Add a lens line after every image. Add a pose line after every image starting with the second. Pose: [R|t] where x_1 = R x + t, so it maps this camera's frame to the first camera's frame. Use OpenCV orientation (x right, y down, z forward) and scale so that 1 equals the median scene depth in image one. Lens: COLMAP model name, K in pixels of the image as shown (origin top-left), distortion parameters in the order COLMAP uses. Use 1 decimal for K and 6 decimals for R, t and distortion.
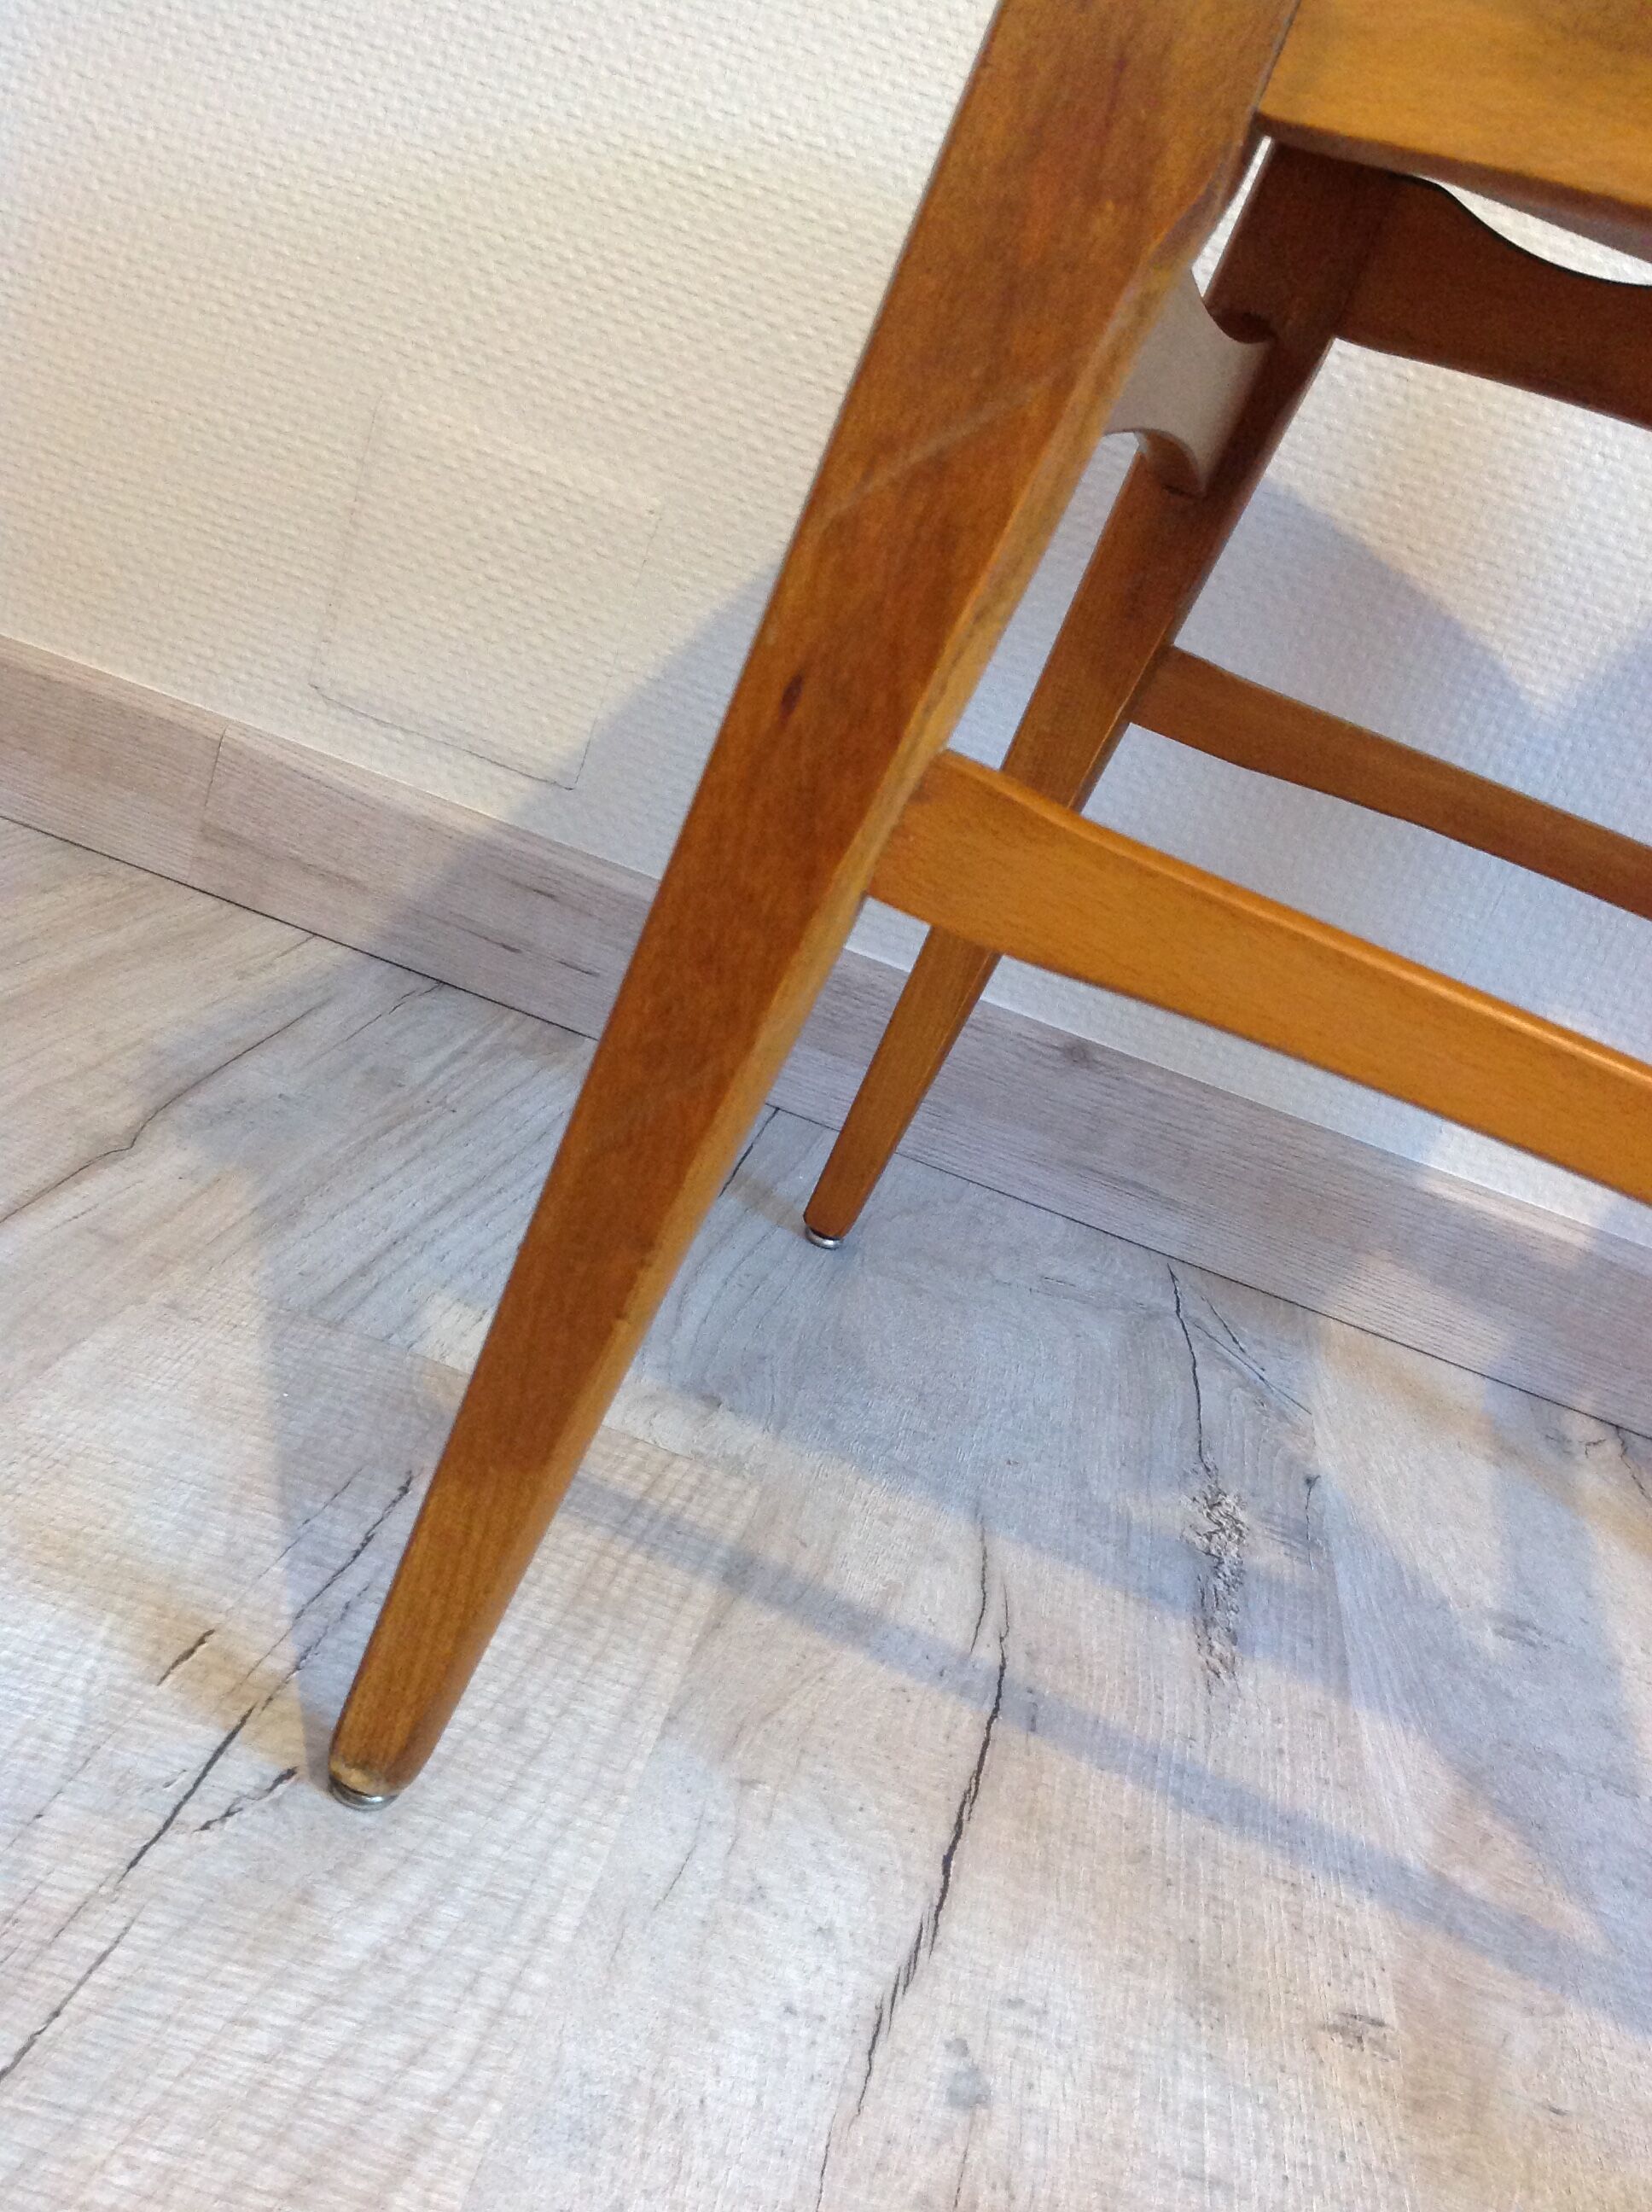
lens RADIAL K [[2082.6, 0, 825.0], [0, 2082.6, 1110.6], [0, 0, 1]] dist [0.131504, -0.292067]
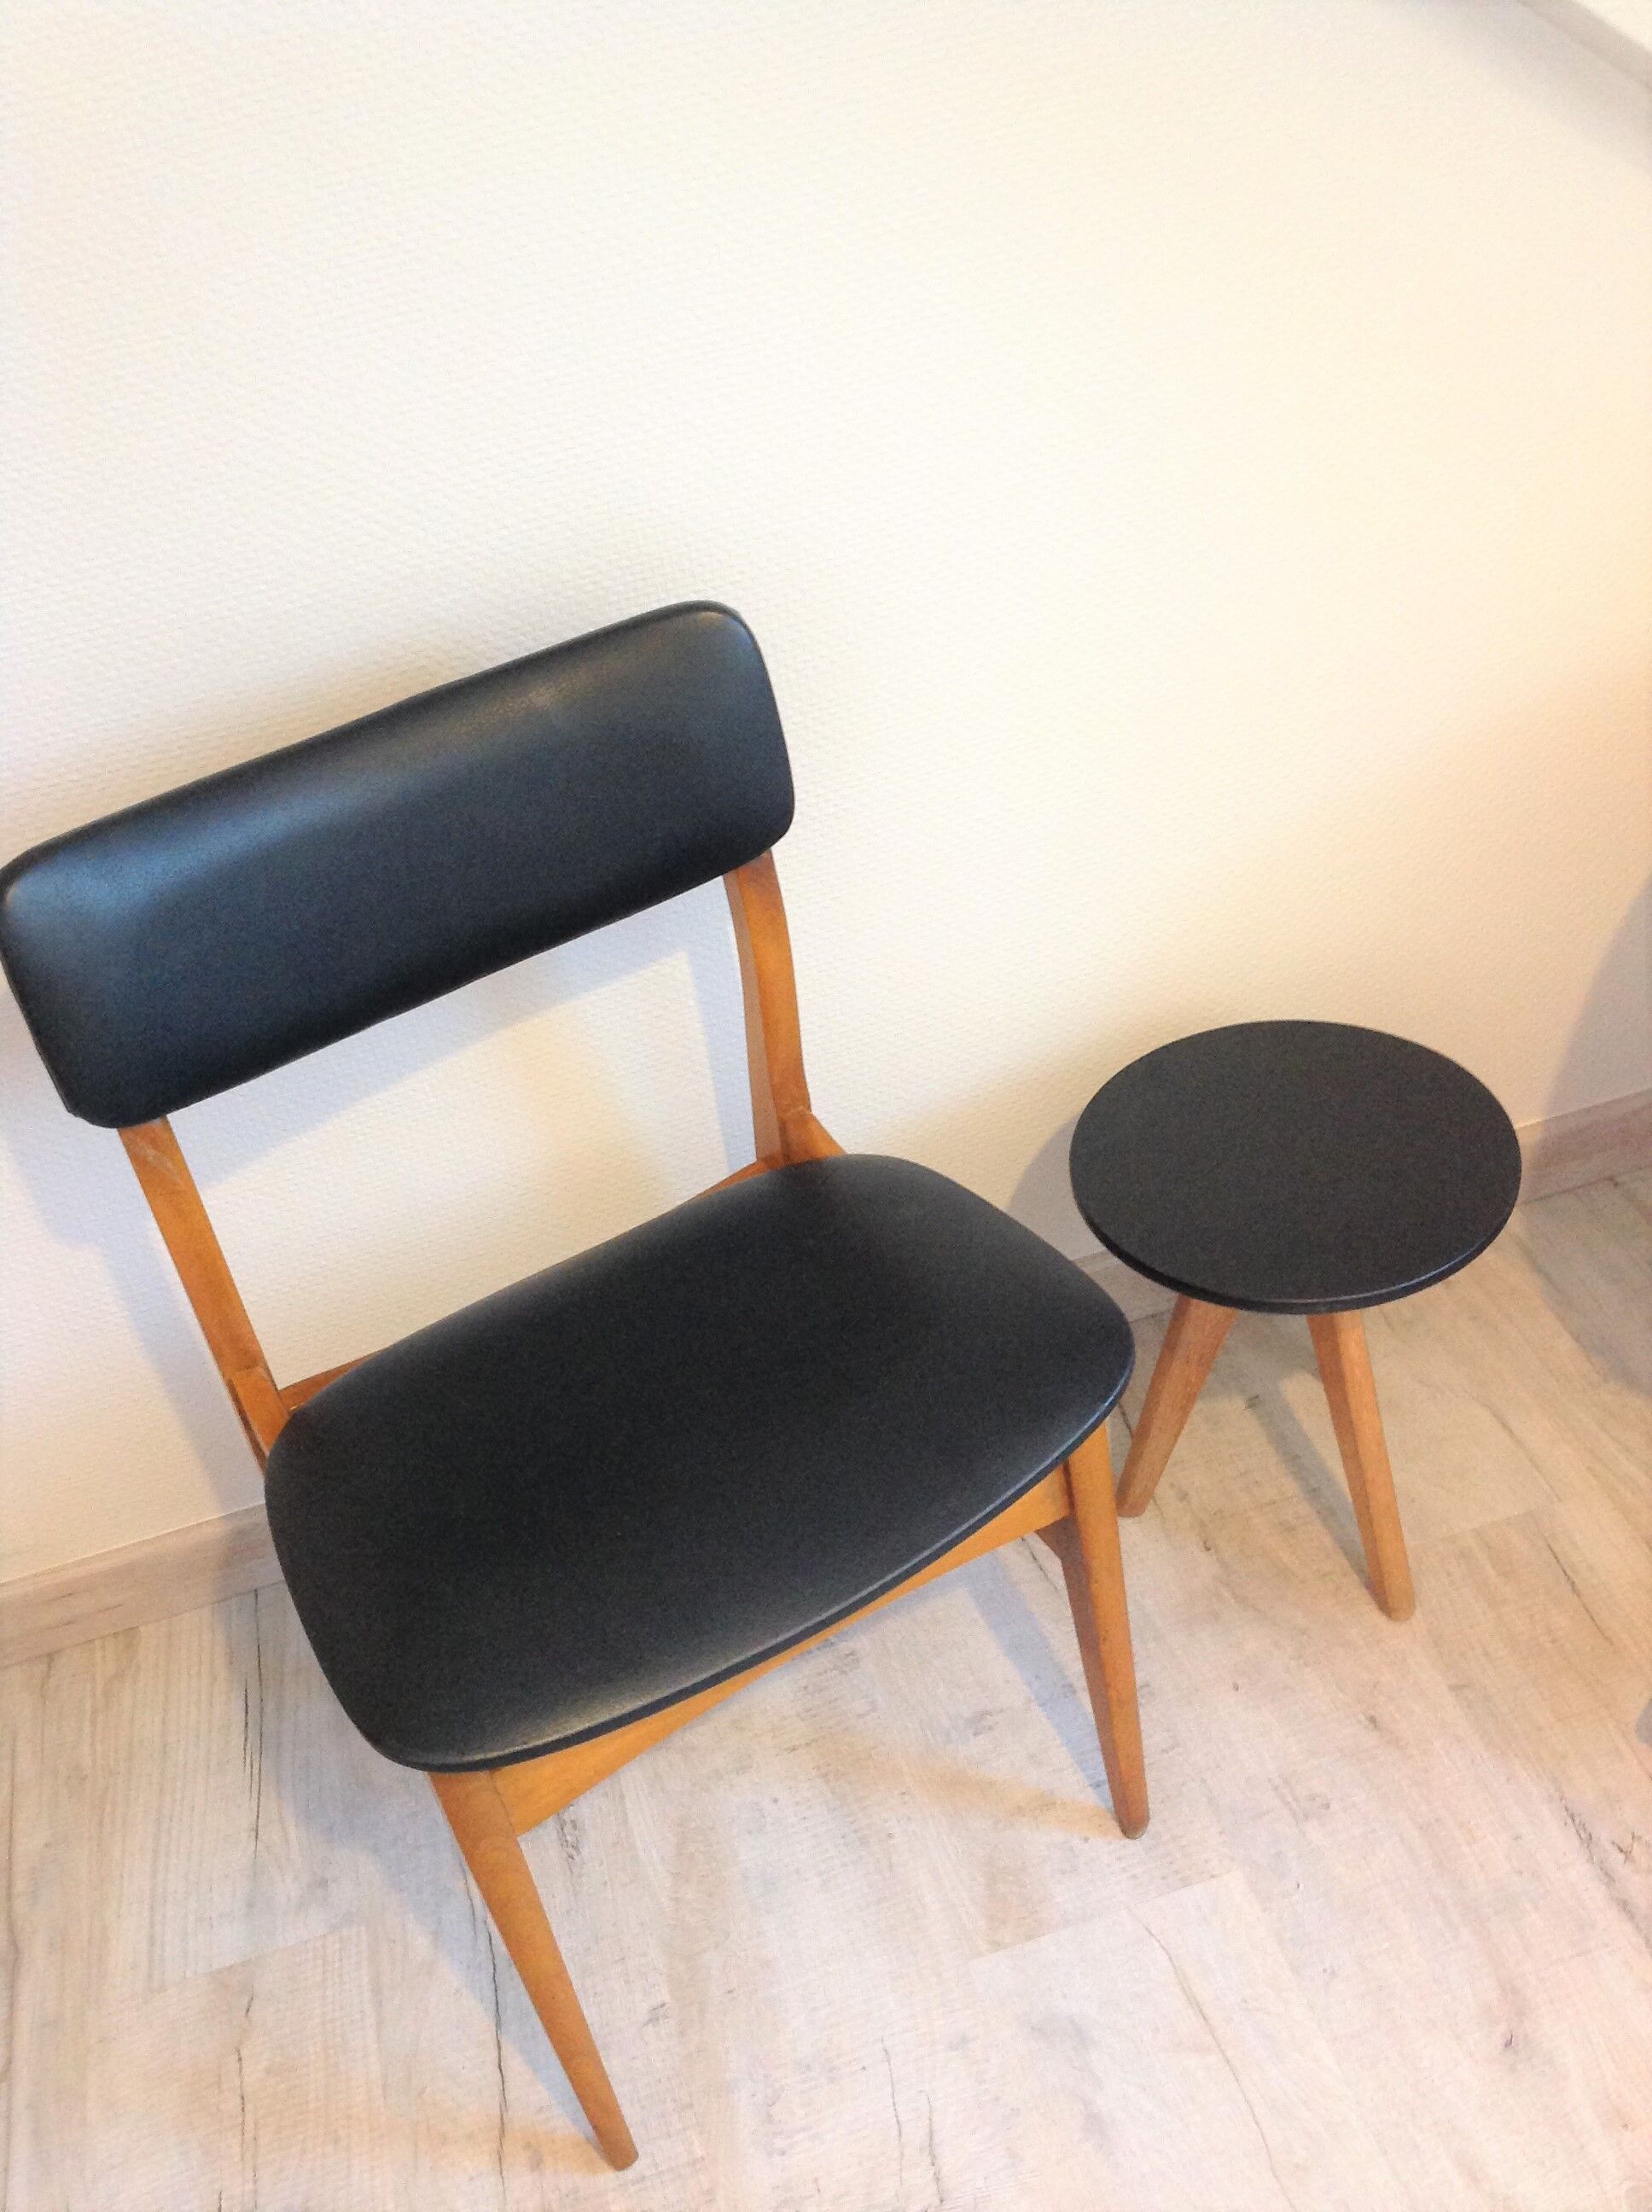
lens RADIAL K [[2082.6, 0, 825.0], [0, 2082.6, 1110.6], [0, 0, 1]] dist [0.131504, -0.292067]
pose [[0.803857, -0.593042, 0.045987, 0.910093], [0.539495, 0.759465, 0.363534, -1.214395], [-0.250517, -0.267420, 0.930445, -1.173258]]
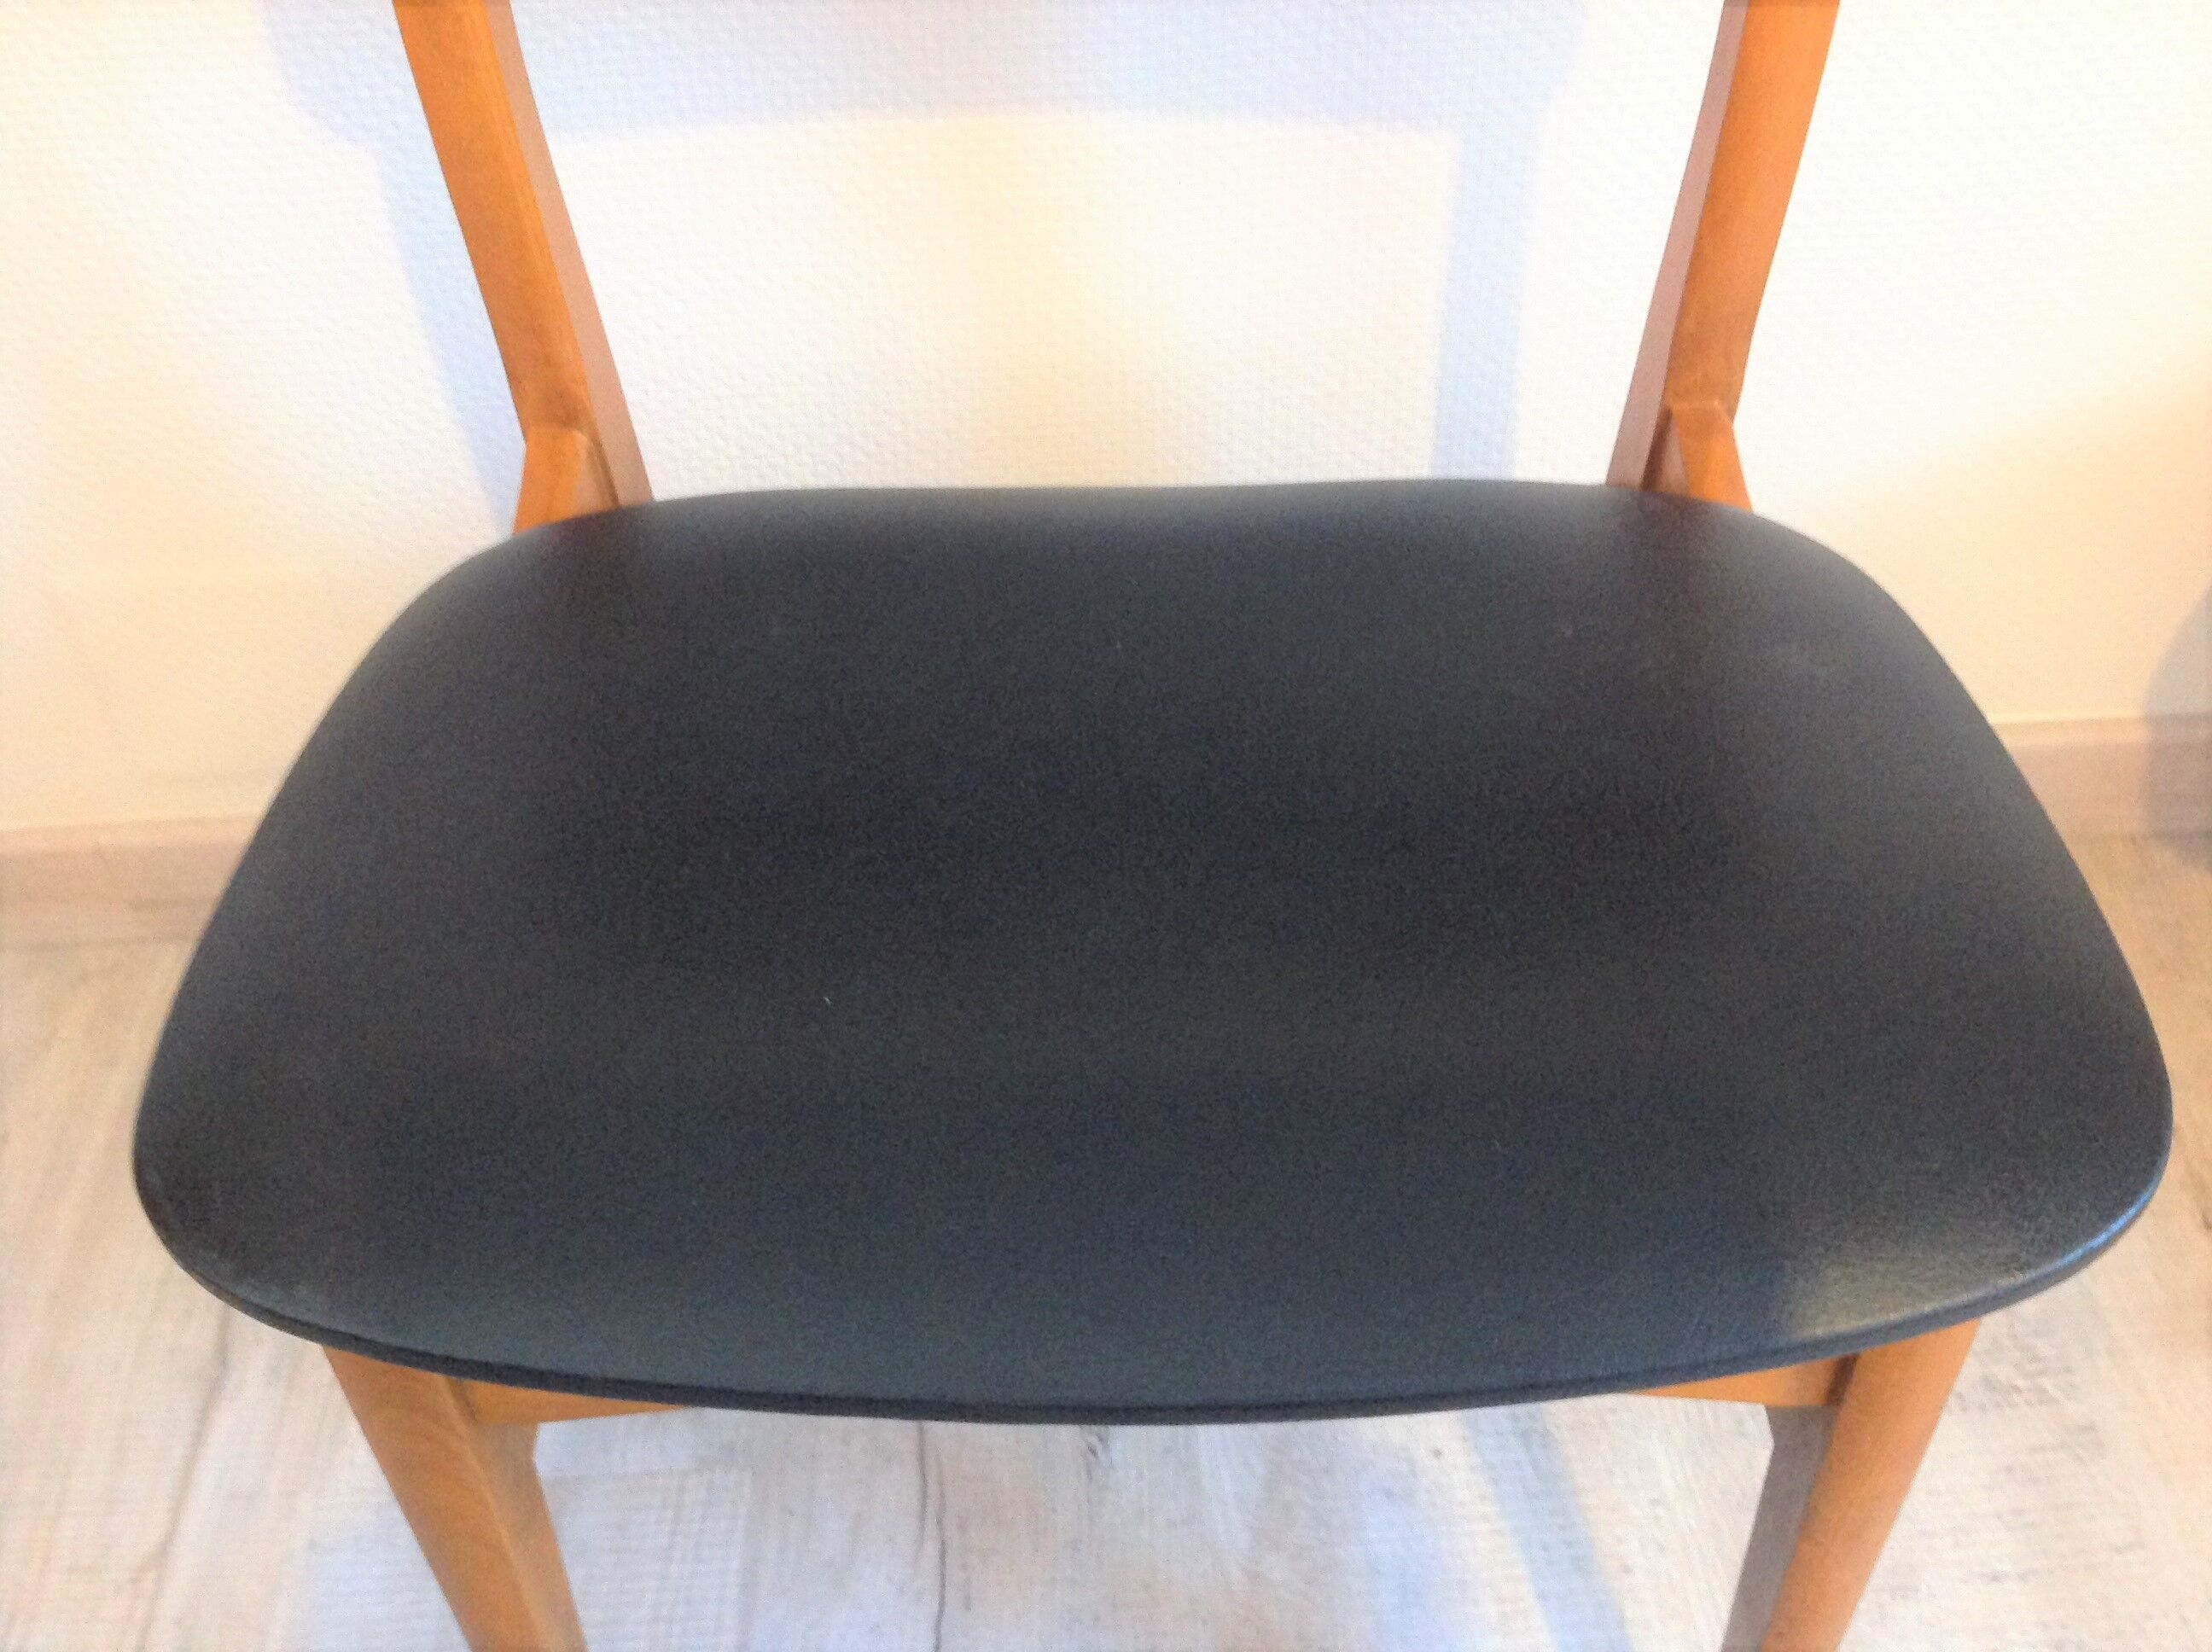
lens RADIAL K [[2102.3, 0, 1120.2], [0, 2102.3, 802.9], [0, 0, 1]] dist [0.085004, -0.179140]
pose [[0.915735, -0.389886, -0.097052, 0.589522], [0.392983, 0.818871, 0.418348, -0.792411], [-0.083635, -0.421236, 0.903087, -0.133494]]
